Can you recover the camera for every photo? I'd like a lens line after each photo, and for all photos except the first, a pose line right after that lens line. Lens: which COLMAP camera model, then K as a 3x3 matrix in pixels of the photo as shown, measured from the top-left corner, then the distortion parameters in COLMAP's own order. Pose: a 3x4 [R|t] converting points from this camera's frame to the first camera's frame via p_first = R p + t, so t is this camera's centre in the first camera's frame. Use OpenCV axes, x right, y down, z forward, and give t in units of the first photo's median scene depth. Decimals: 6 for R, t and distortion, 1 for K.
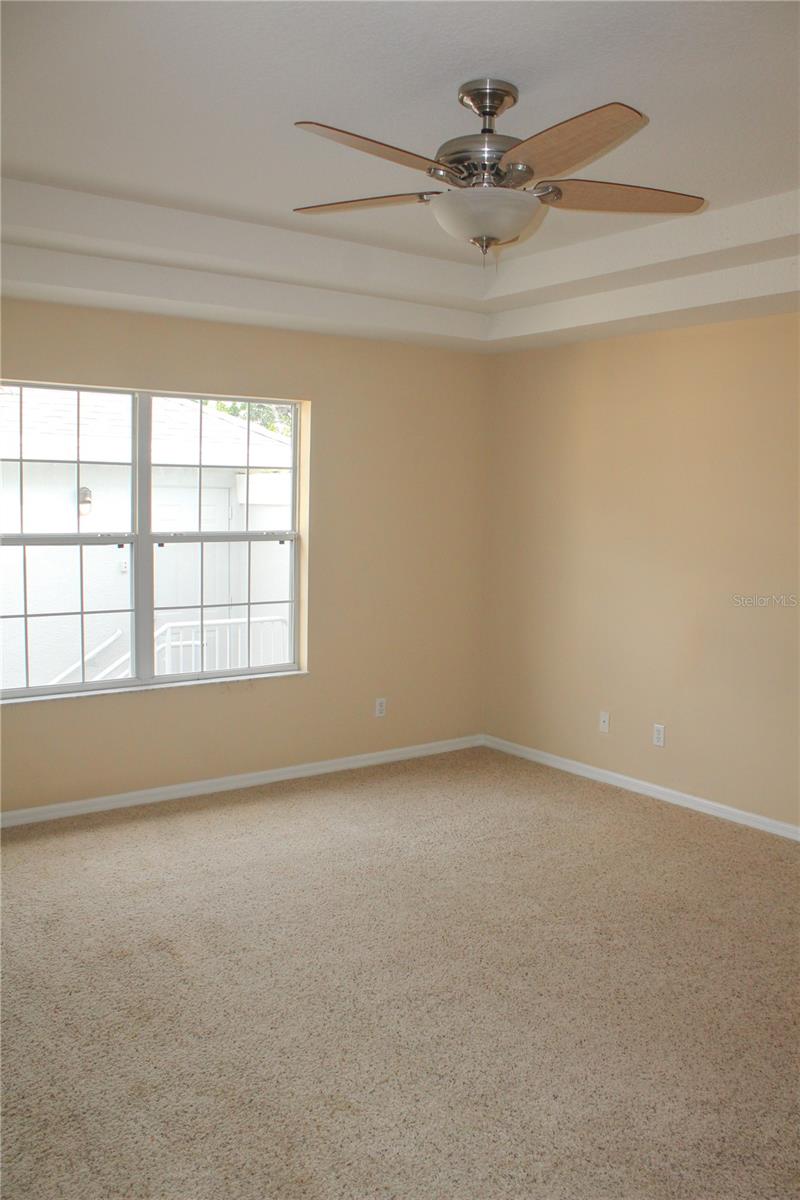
lens RADIAL K [[1001.6, 0, 400.0], [0, 1001.6, 600.0], [0, 0, 1]] dist [-0.166613, 0.144537]
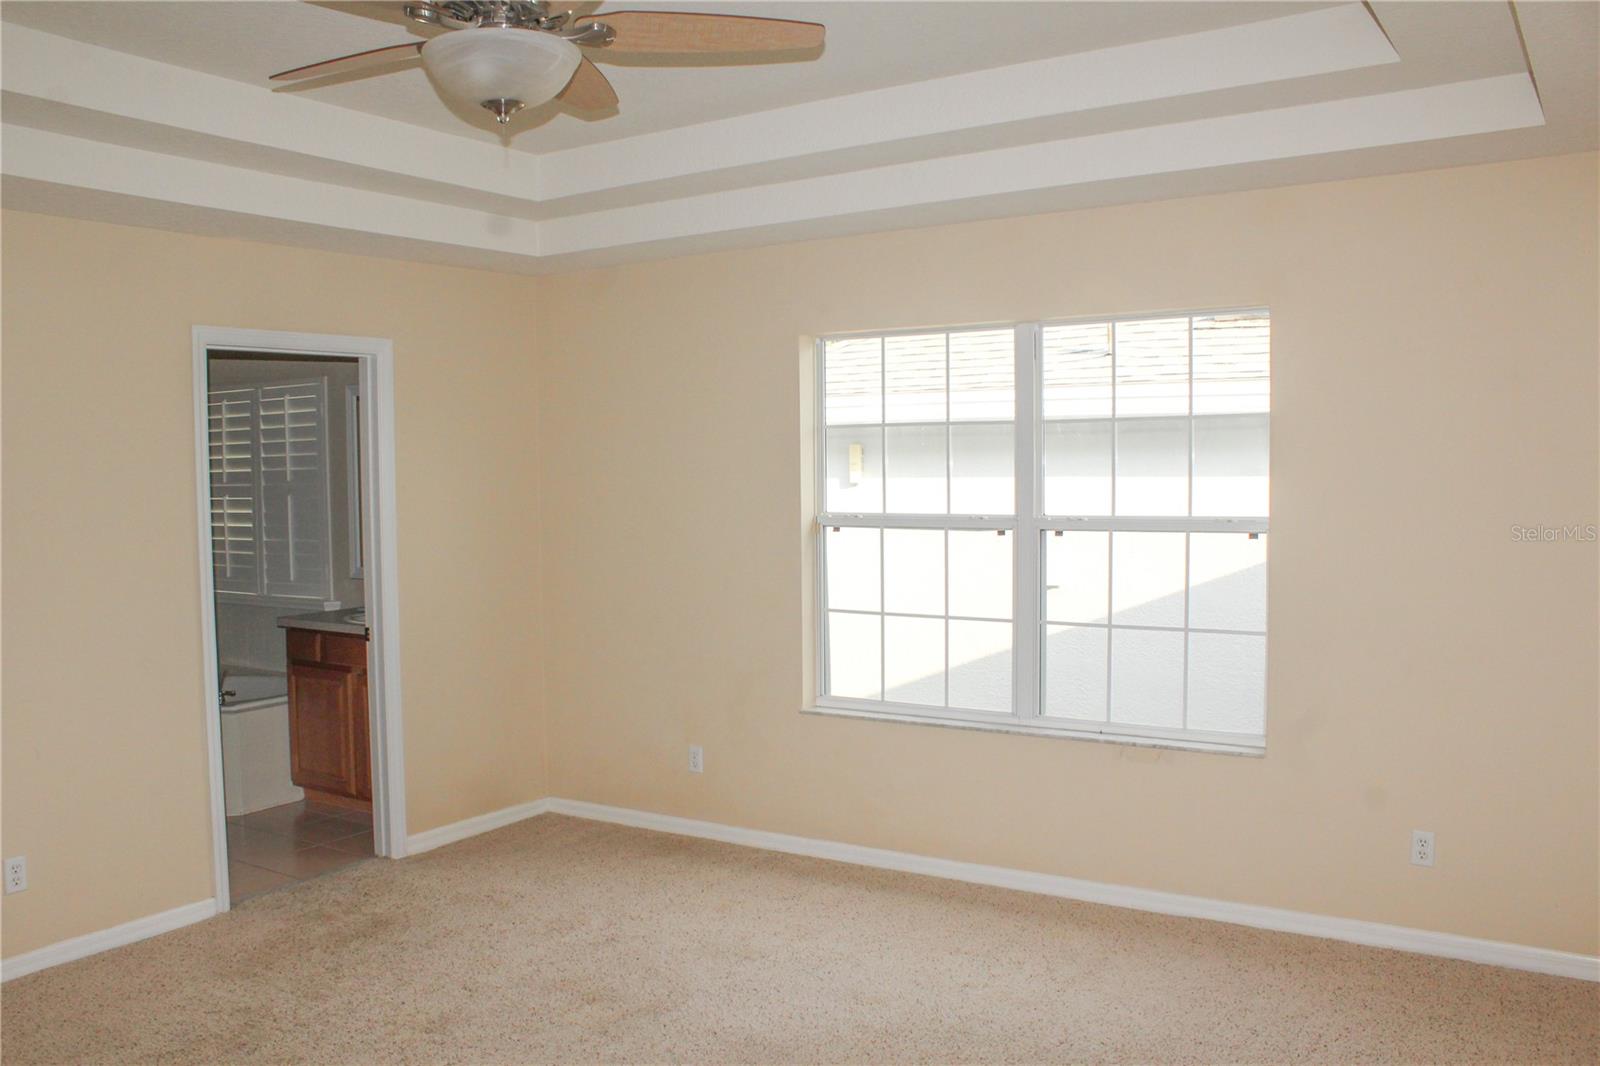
lens RADIAL K [[1393.1, 0, 798.7], [0, 1393.1, 569.2], [0, 0, 1]] dist [-0.077914, 0.000836]
pose [[0.347254, 0.044303, -0.936724, 0.657027], [-0.079074, 0.996709, 0.017826, -0.034733], [0.934431, 0.067880, 0.349615, 0.503633]]
